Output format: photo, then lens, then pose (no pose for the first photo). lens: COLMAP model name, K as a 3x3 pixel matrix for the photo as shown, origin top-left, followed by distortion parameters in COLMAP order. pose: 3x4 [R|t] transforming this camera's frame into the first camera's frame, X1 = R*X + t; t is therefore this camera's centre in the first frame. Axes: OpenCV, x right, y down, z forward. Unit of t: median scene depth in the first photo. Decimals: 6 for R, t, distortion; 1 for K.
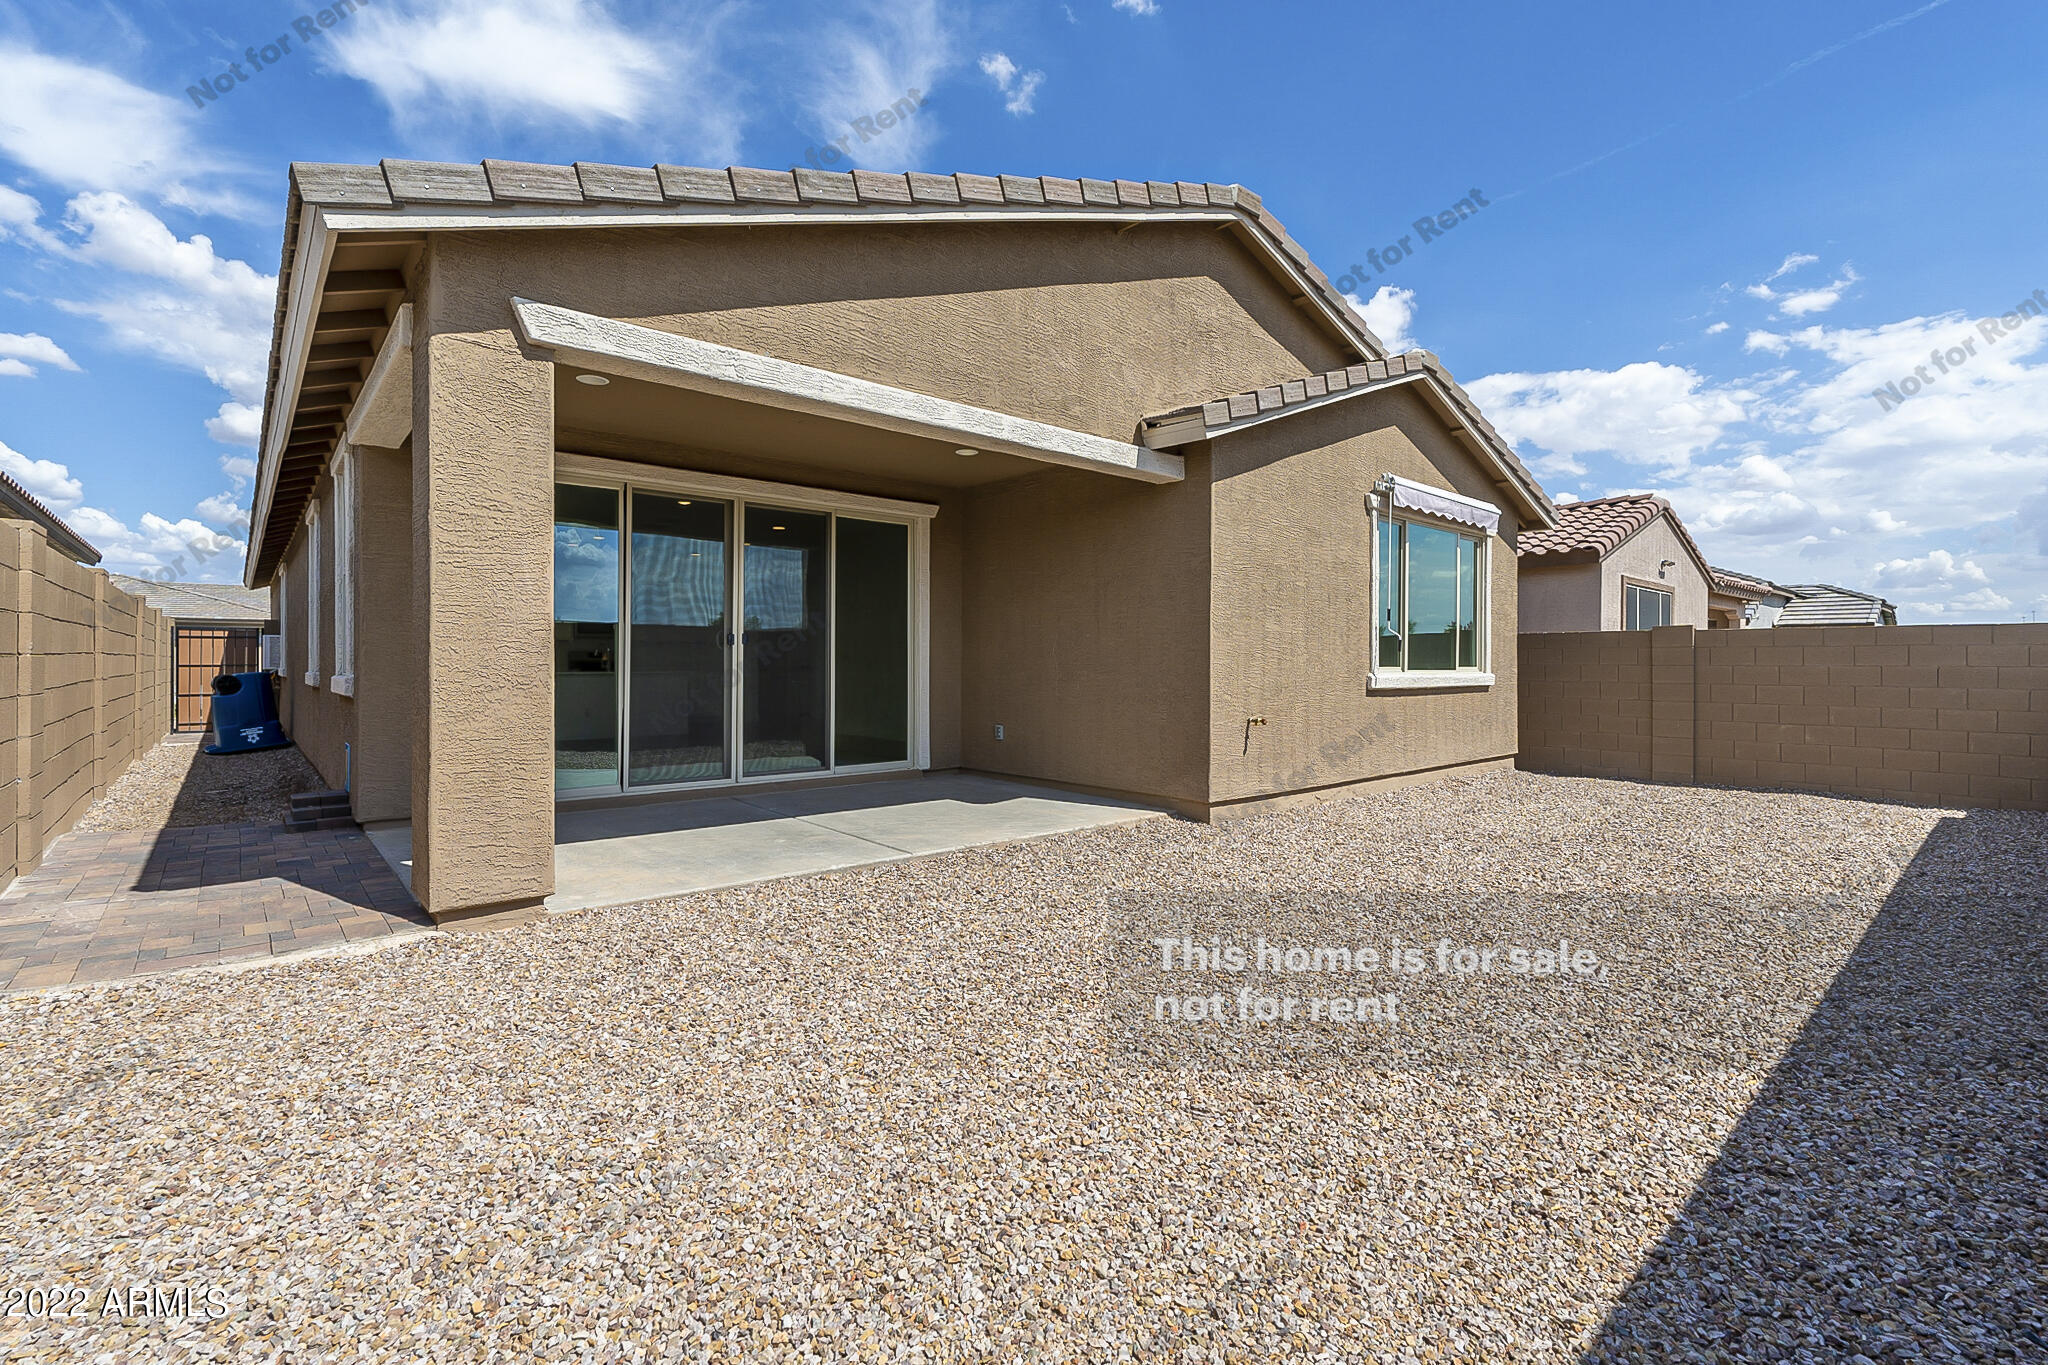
lens RADIAL K [[905.5, 0, 1012.5], [0, 905.5, 691.7], [0, 0, 1]] dist [0.000338, -0.000146]
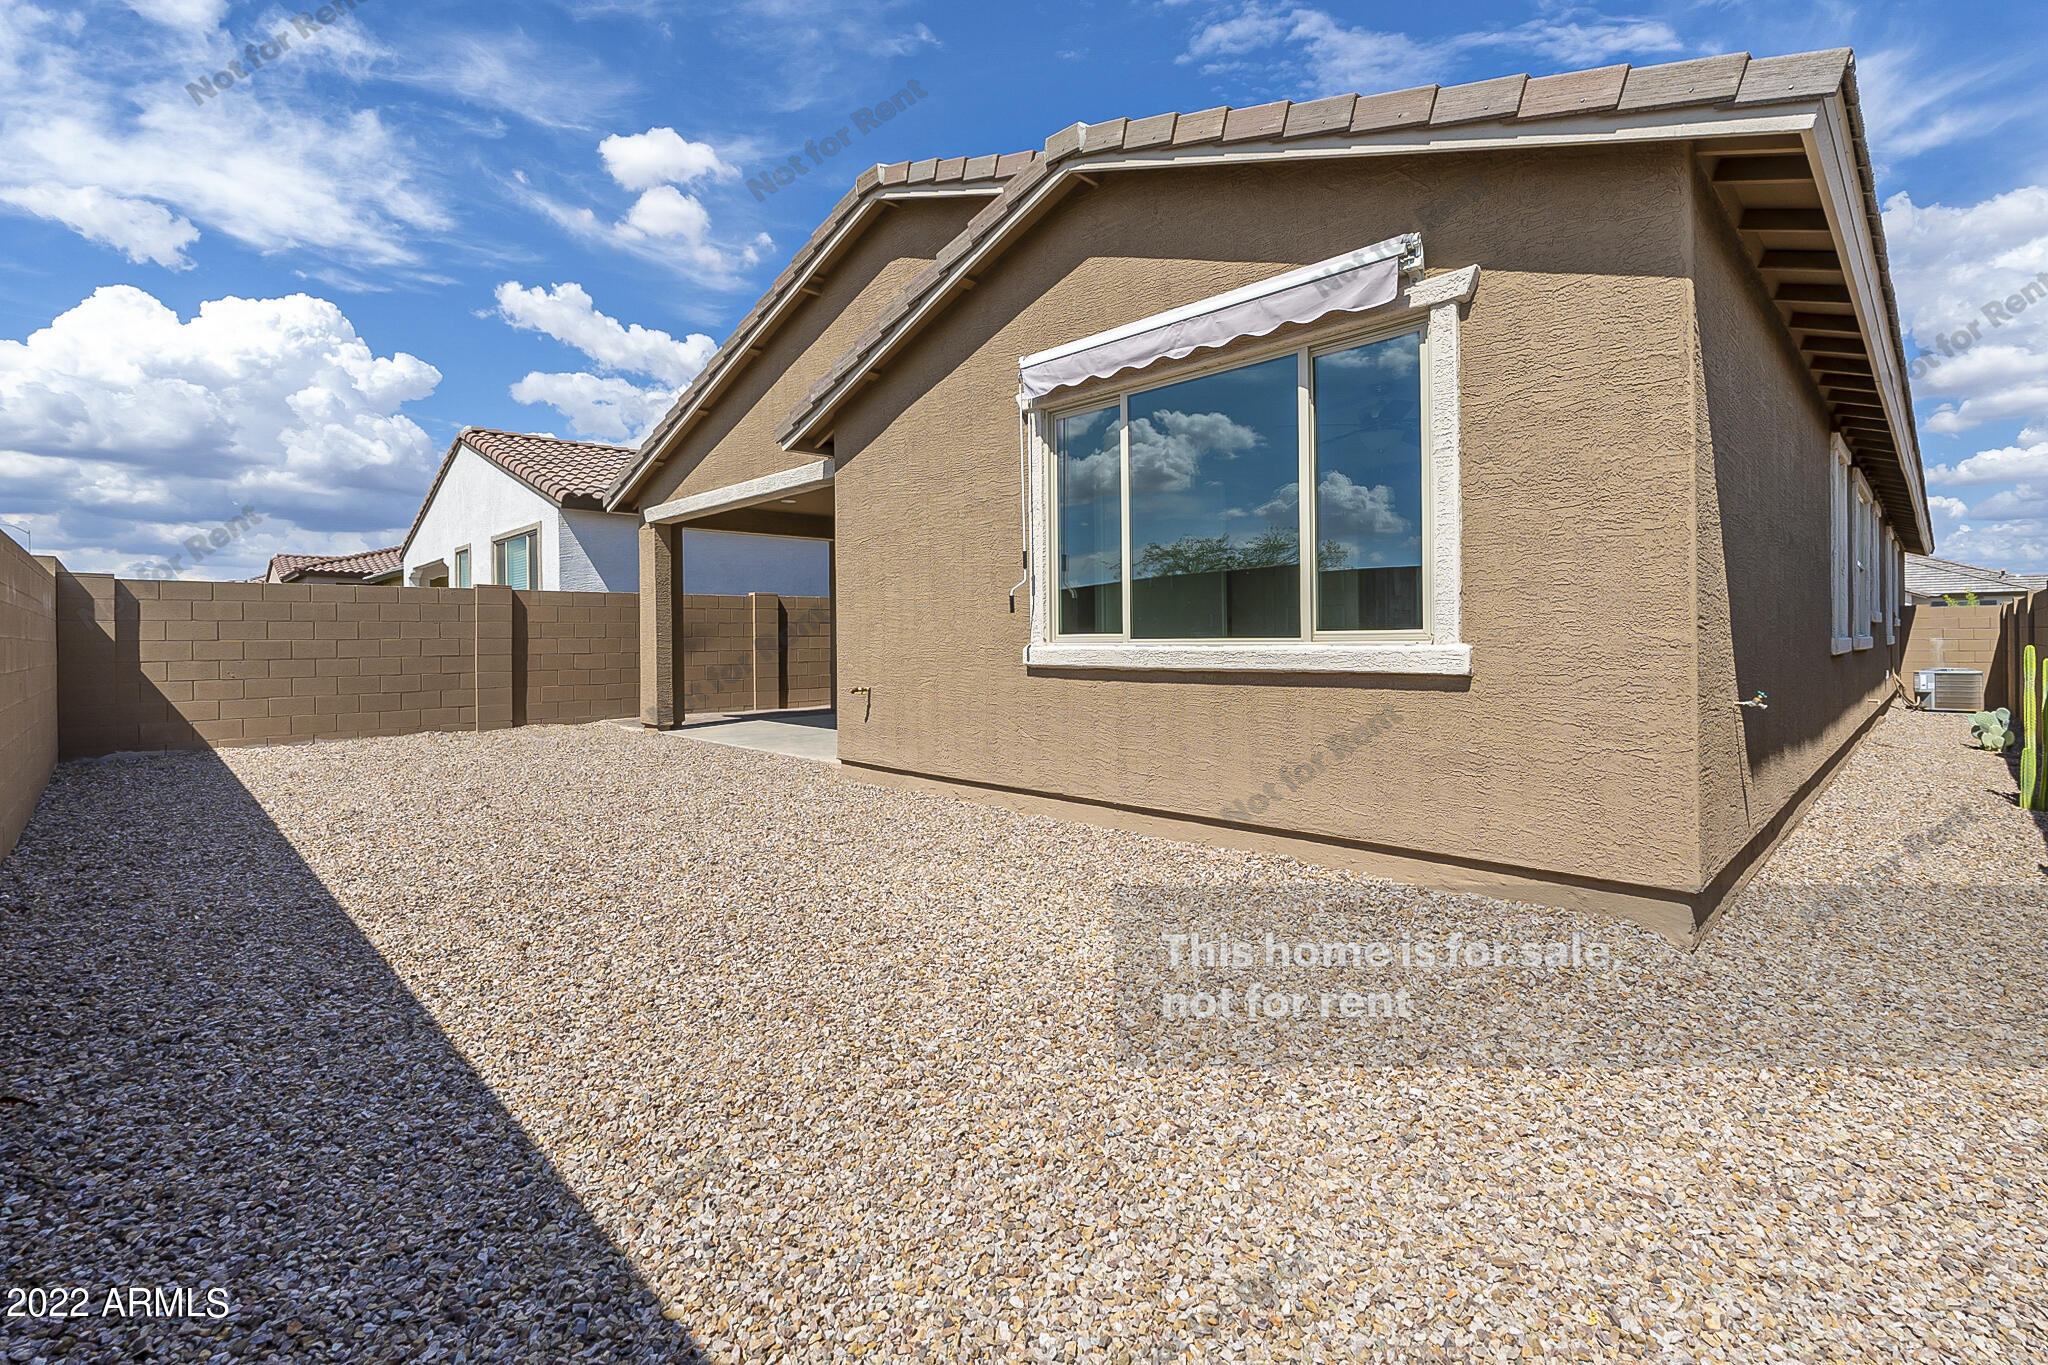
lens RADIAL K [[937.2, 0, 1015.6], [0, 937.2, 687.4], [0, 0, 1]] dist [-0.000579, 0.000434]
pose [[0.035955, 0.038963, -0.998594, 1.294689], [-0.029280, 0.998852, 0.037919, -0.015329], [0.998924, 0.027875, 0.037055, 1.099385]]
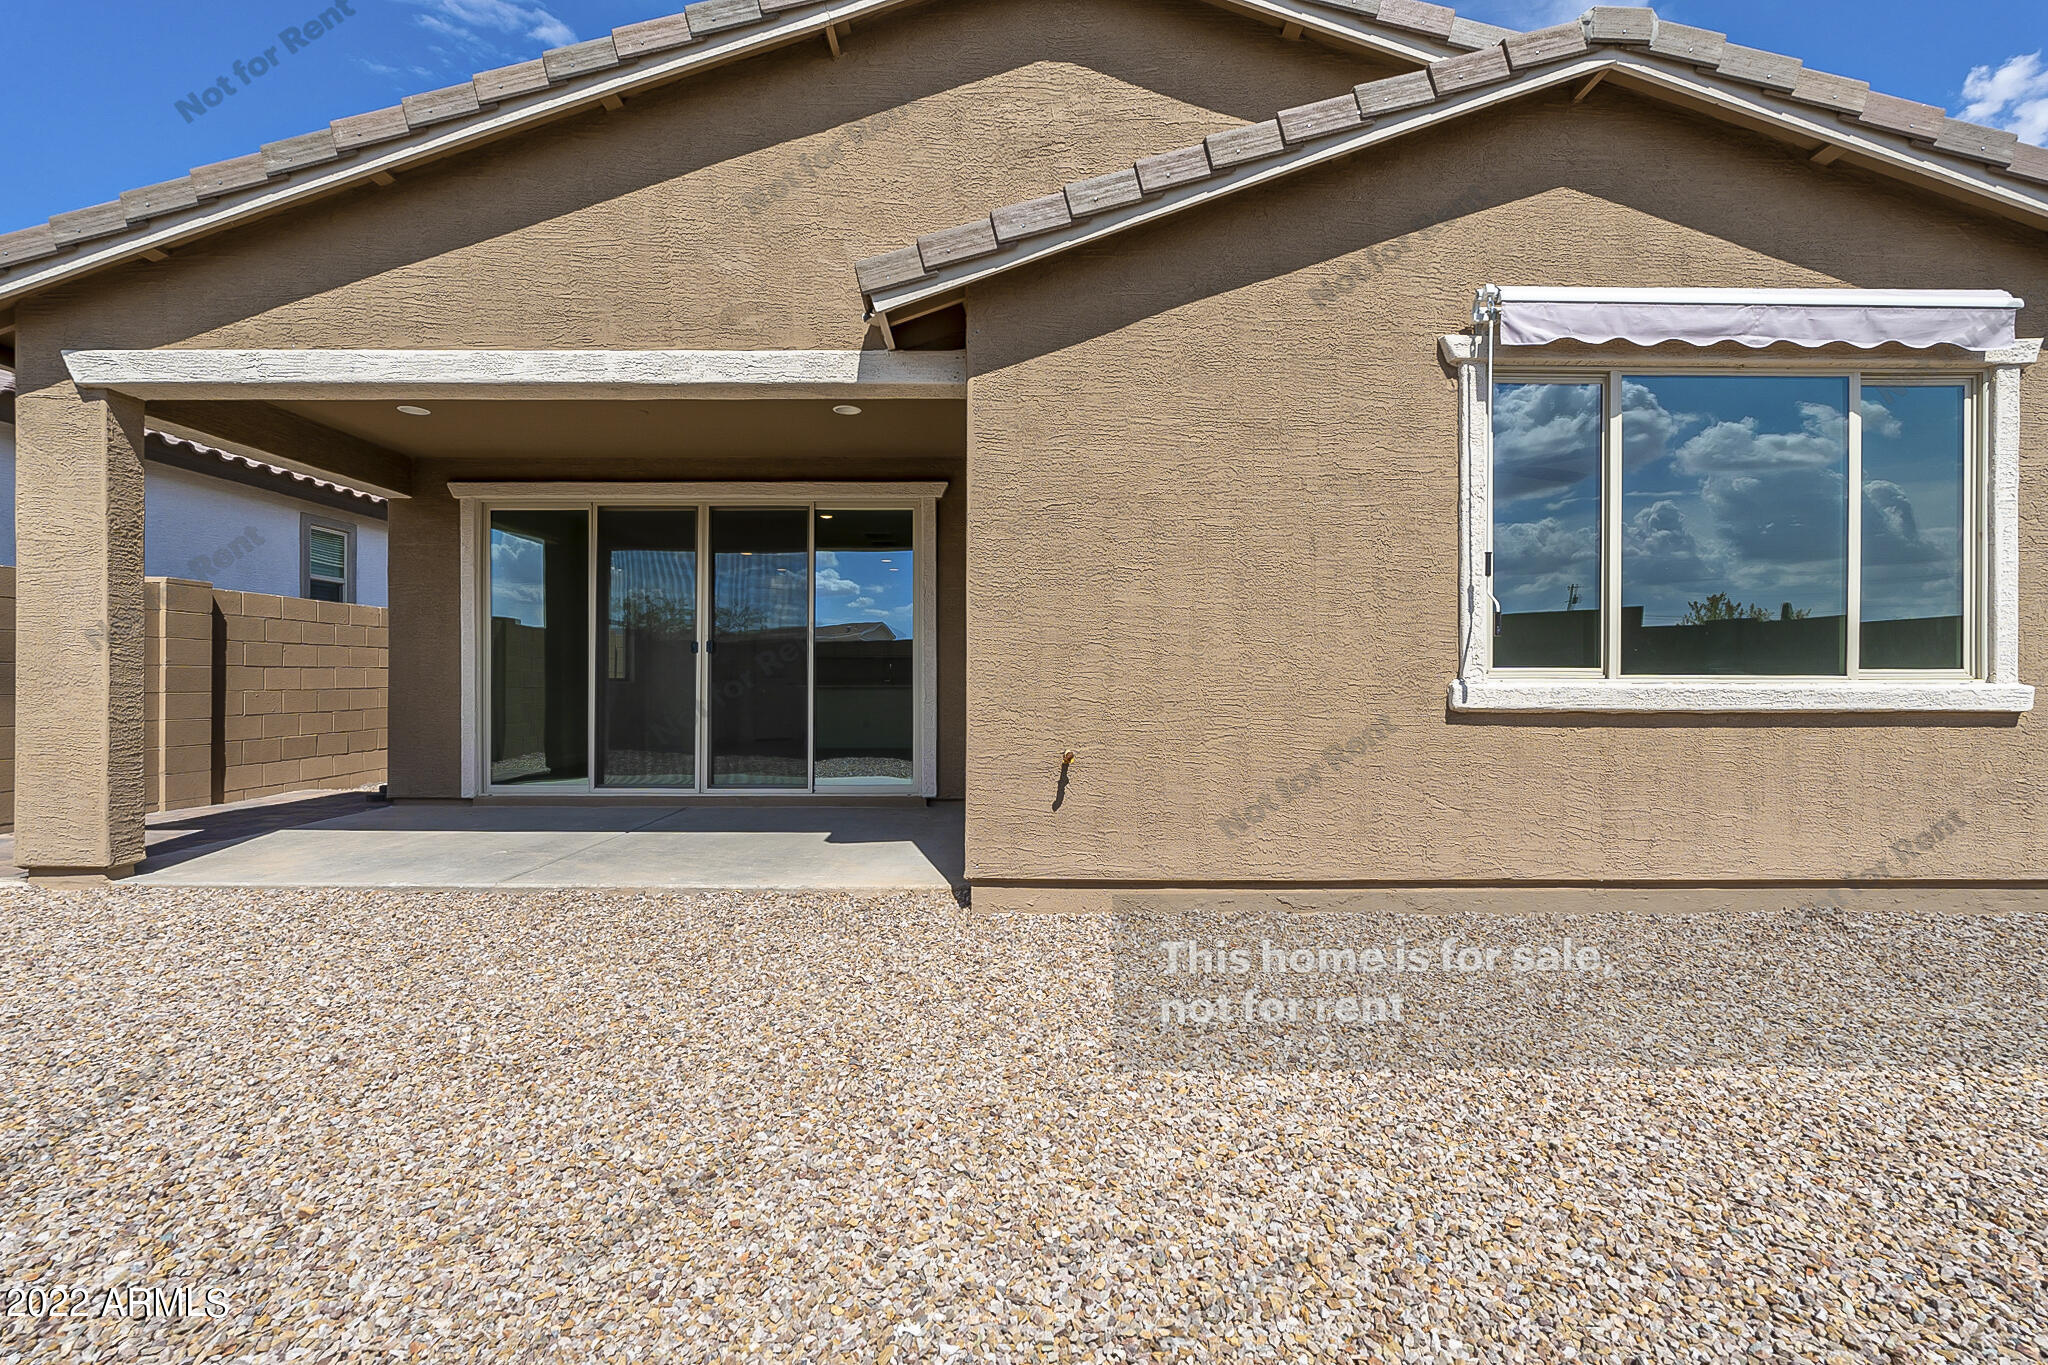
lens RADIAL K [[902.8, 0, 1019.6], [0, 902.8, 704.2], [0, 0, 1]] dist [-0.001928, -0.000438]
pose [[0.755149, 0.011755, -0.655448, 0.620929], [-0.019127, 0.999809, -0.004106, 0.001063], [0.655274, 0.015637, 0.755230, 0.506304]]
